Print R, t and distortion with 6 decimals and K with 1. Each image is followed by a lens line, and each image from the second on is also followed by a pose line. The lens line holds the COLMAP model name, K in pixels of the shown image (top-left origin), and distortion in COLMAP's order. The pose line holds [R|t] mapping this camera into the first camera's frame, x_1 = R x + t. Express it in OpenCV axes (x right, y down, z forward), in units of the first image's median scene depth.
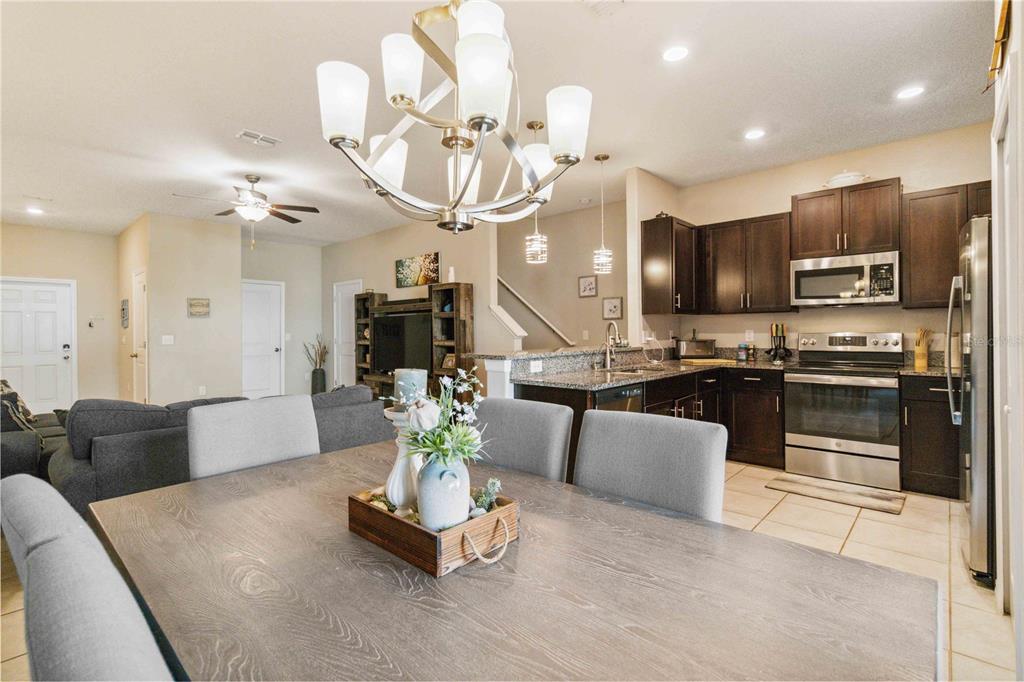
lens RADIAL K [[475.1, 0, 511.3], [0, 475.1, 329.4], [0, 0, 1]] dist [0.002365, -0.000054]
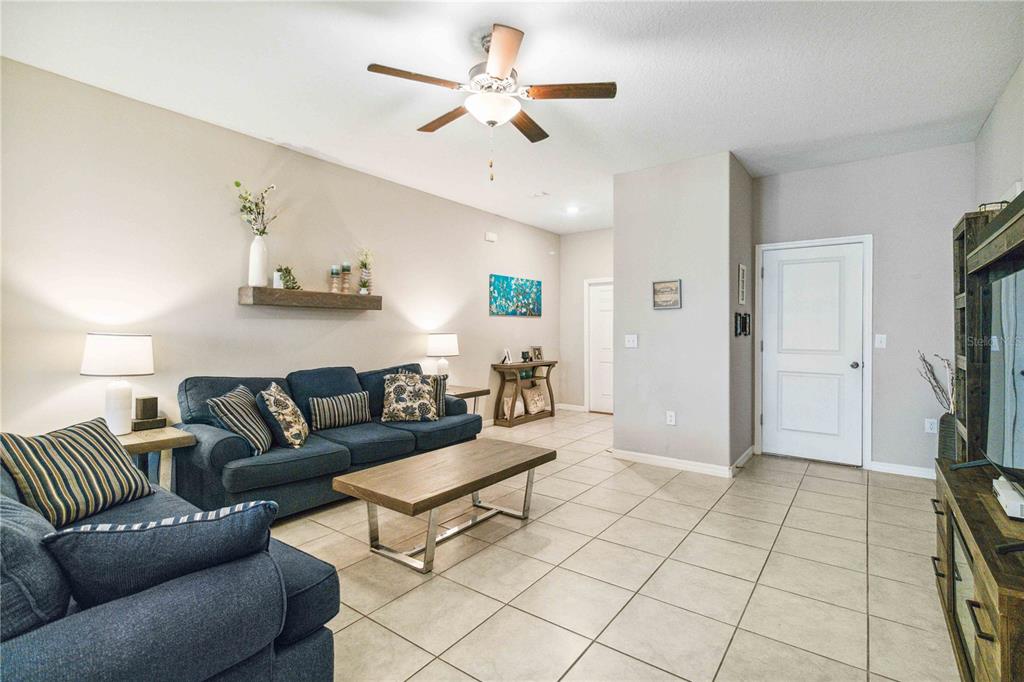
lens RADIAL K [[477.3, 0, 511.5], [0, 477.3, 327.5], [0, 0, 1]] dist [0.002051, 0.000562]
pose [[0.101005, -0.000562, -0.994886, -0.006700], [0.000772, 1.000000, -0.000487, 0.002066], [0.994886, -0.000719, 0.101005, 1.093131]]
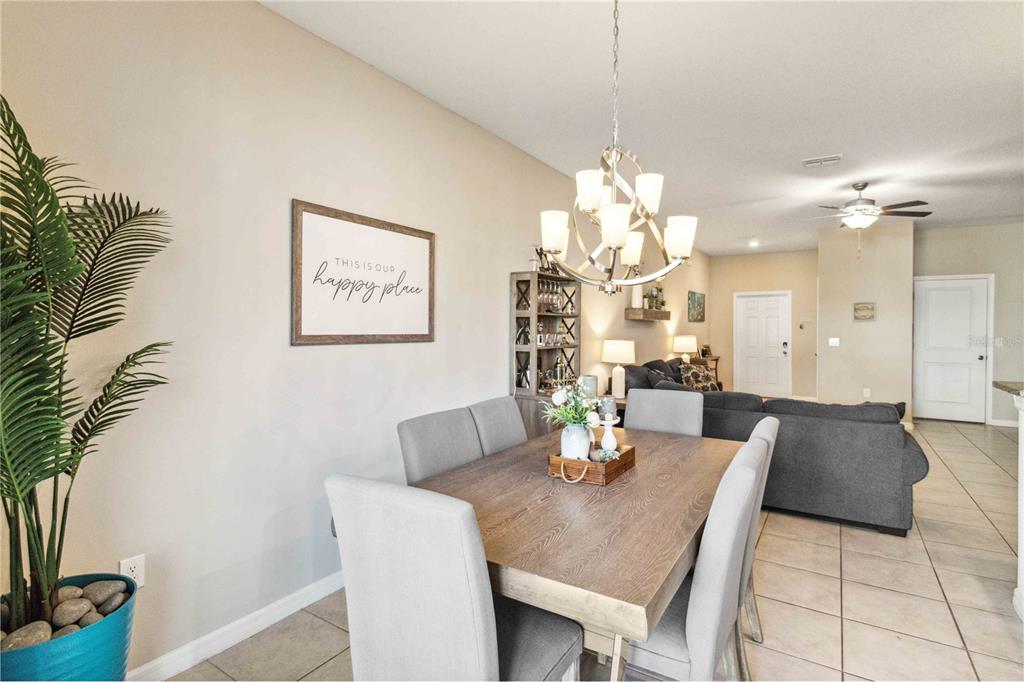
lens RADIAL K [[505.9, 0, 512.6], [0, 505.9, 329.7], [0, 0, 1]] dist [0.002230, -0.000019]
pose [[0.168447, 0.014453, -0.985605, 0.445336], [-0.001462, 0.999895, 0.014413, -0.032272], [0.985710, -0.000987, 0.168450, 0.107800]]
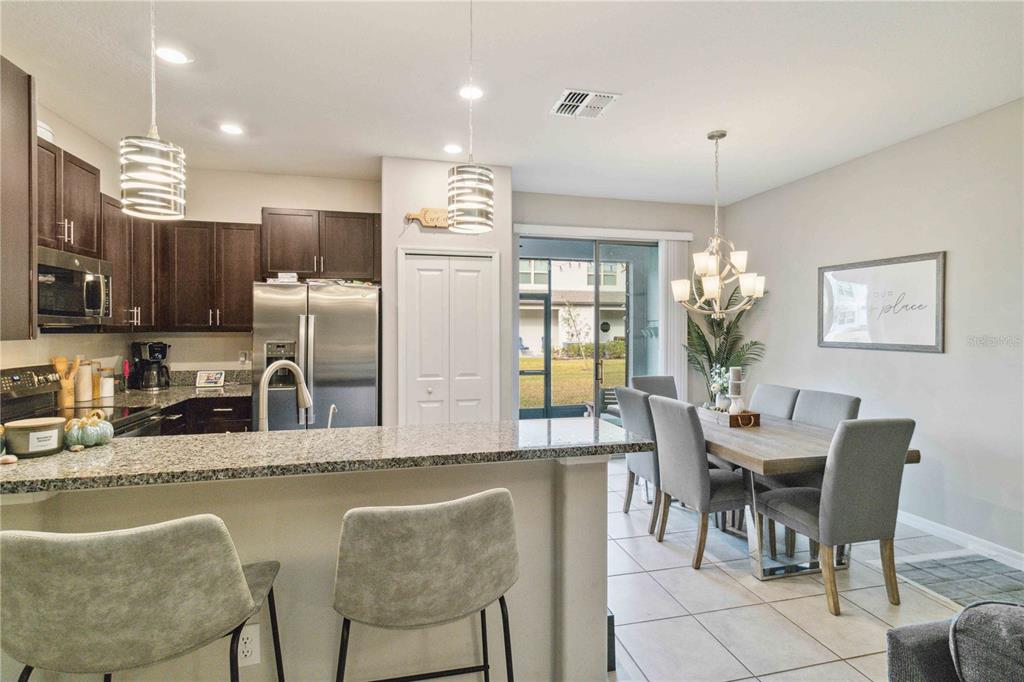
lens RADIAL K [[481.5, 0, 515.6], [0, 481.5, 331.7], [0, 0, 1]] dist [0.000105, 0.000523]
pose [[-0.835526, 0.004233, 0.549435, -0.186526], [0.004396, 0.999990, -0.001019, -0.039841], [-0.549433, 0.001564, -0.835536, 1.155440]]
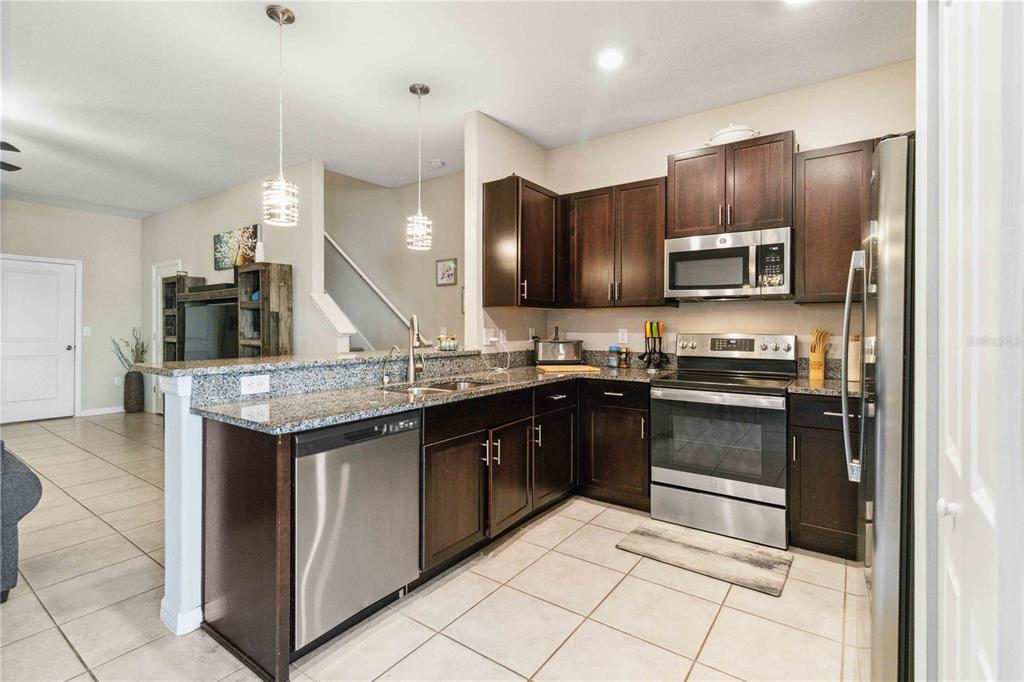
lens RADIAL K [[477.3, 0, 511.5], [0, 477.3, 327.5], [0, 0, 1]] dist [0.002051, 0.000562]
pose [[0.993021, 0.009850, 0.117530, 0.255150], [-0.010543, 0.999931, 0.005275, -0.003954], [-0.117470, -0.006477, 0.993055, 0.265423]]
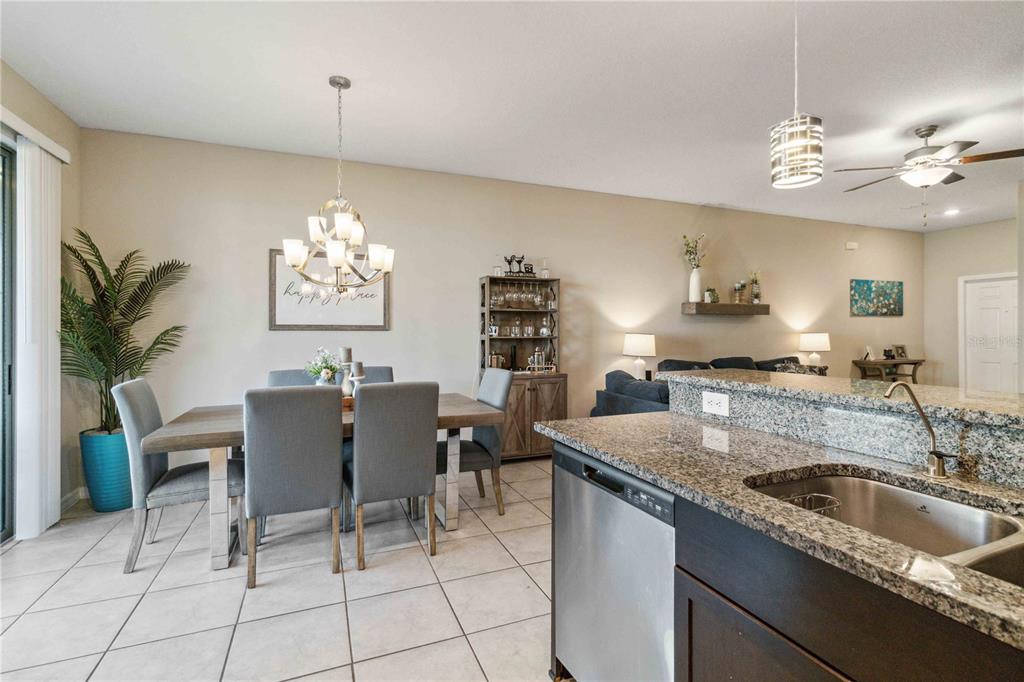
lens RADIAL K [[475.1, 0, 511.3], [0, 475.1, 329.4], [0, 0, 1]] dist [0.002365, -0.000054]
pose [[-0.426639, 0.006345, -0.904400, 0.500439], [0.008544, 0.999959, 0.002985, -0.006013], [0.904382, -0.006454, -0.426676, 0.815220]]
